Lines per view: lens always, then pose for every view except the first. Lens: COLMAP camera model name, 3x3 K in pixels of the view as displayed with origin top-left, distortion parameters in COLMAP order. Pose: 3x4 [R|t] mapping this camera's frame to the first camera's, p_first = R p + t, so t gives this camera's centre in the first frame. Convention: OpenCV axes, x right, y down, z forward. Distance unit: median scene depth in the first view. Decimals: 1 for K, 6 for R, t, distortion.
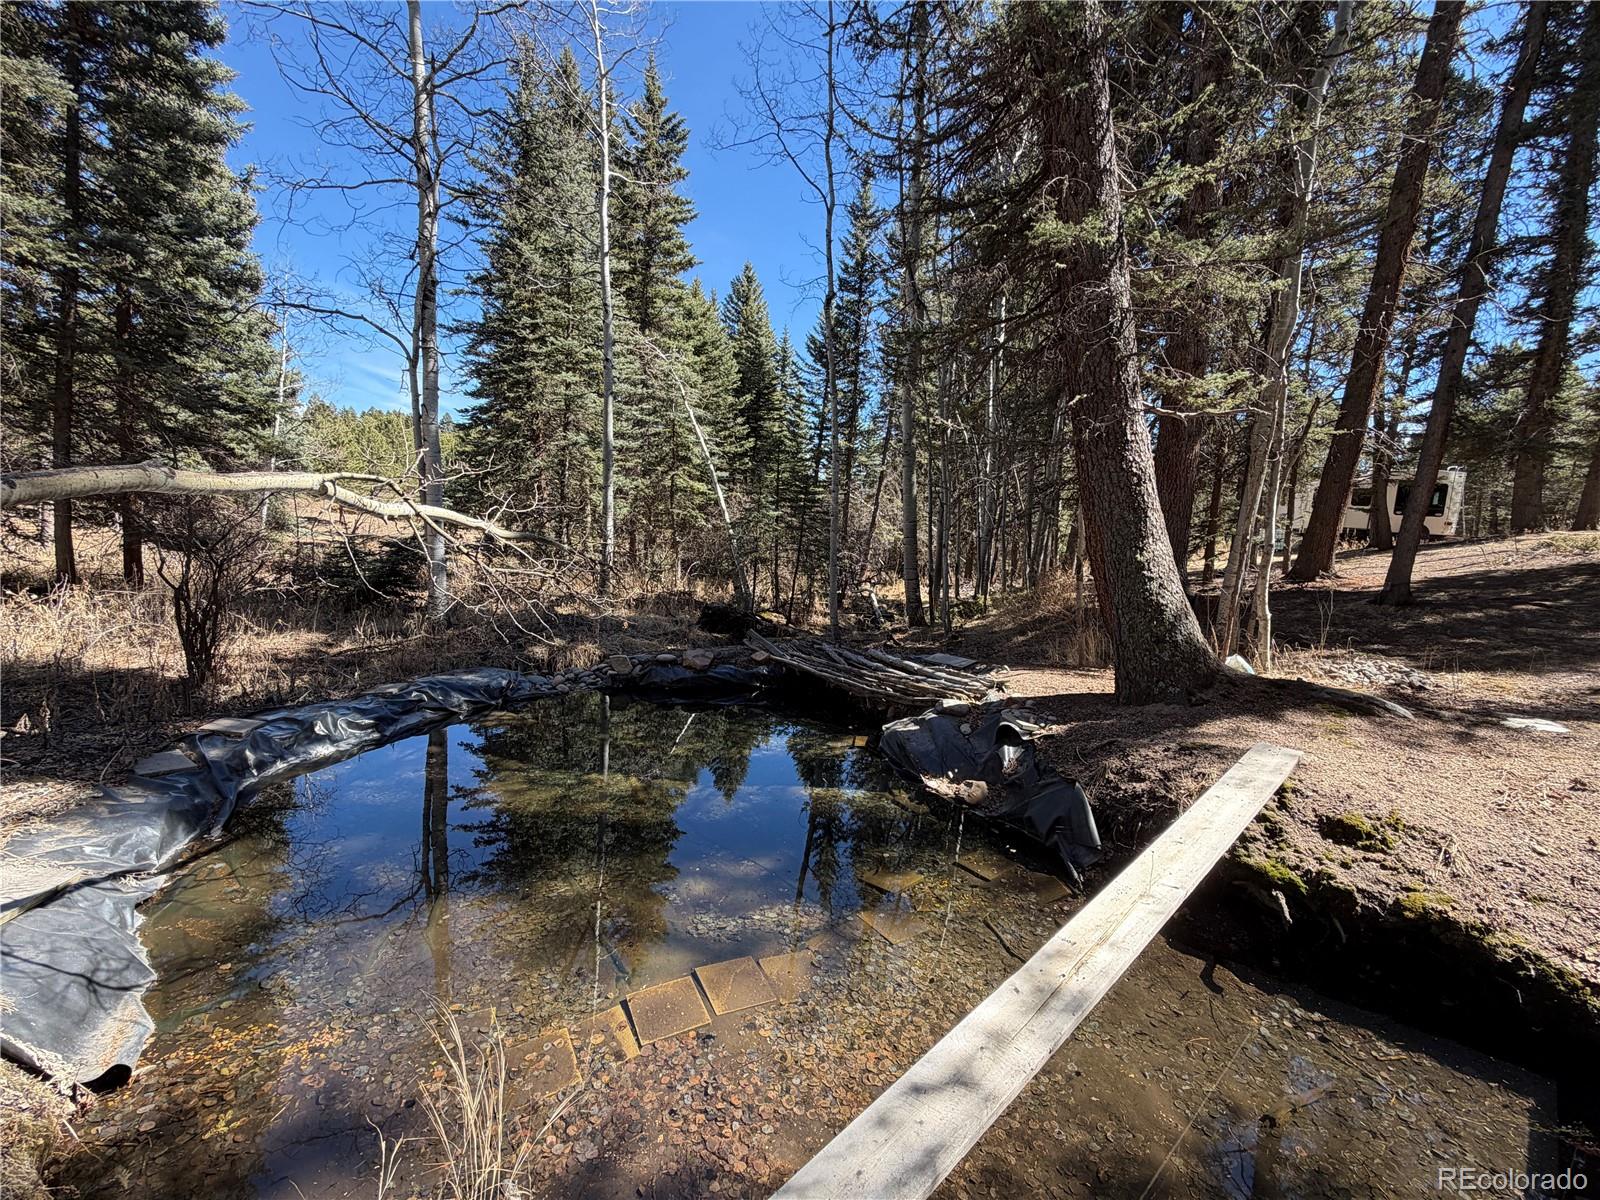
lens RADIAL K [[638.7, 0, 800.0], [0, 638.7, 600.0], [0, 0, 1]] dist [0.001045, -0.000015]
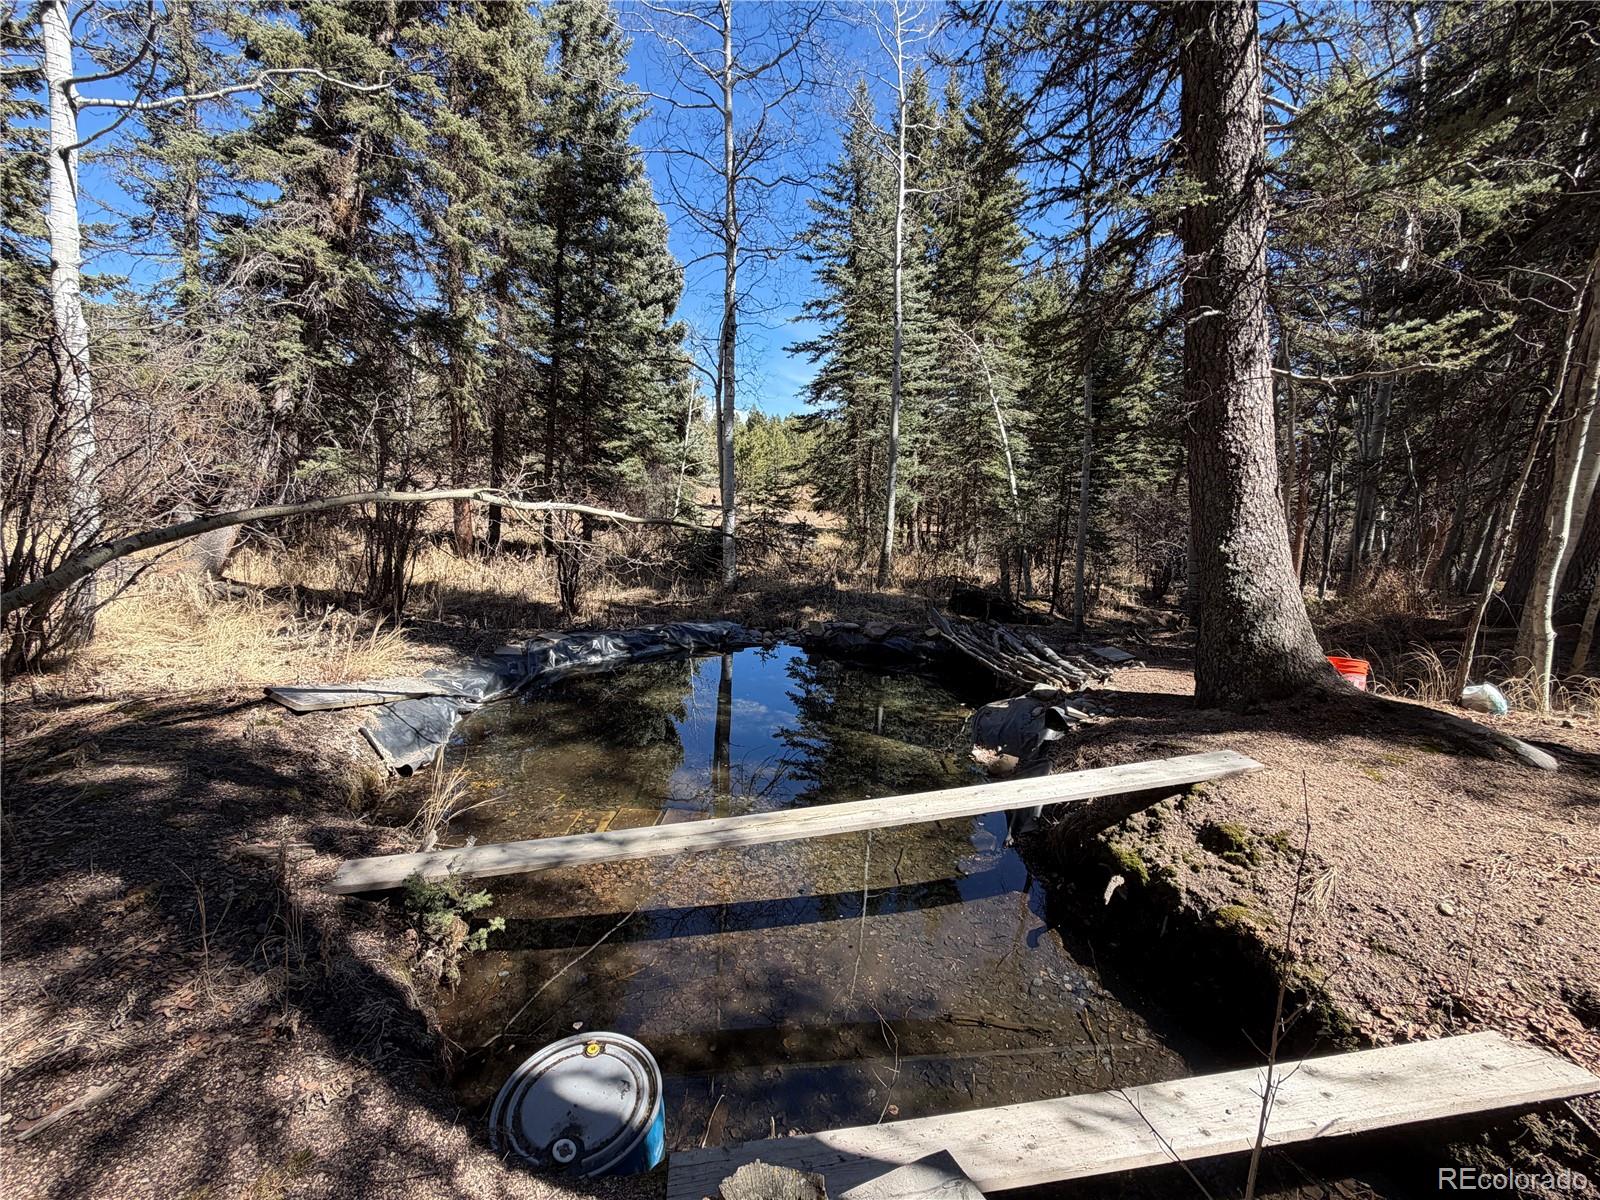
lens RADIAL K [[621.1, 0, 800.0], [0, 621.1, 600.0], [0, 0, 1]] dist [-0.002542, -0.000186]
pose [[0.861786, 0.067059, -0.502820, 0.451266], [-0.054734, 0.997729, 0.039253, 0.004678], [0.504311, -0.006307, 0.863499, -0.058974]]
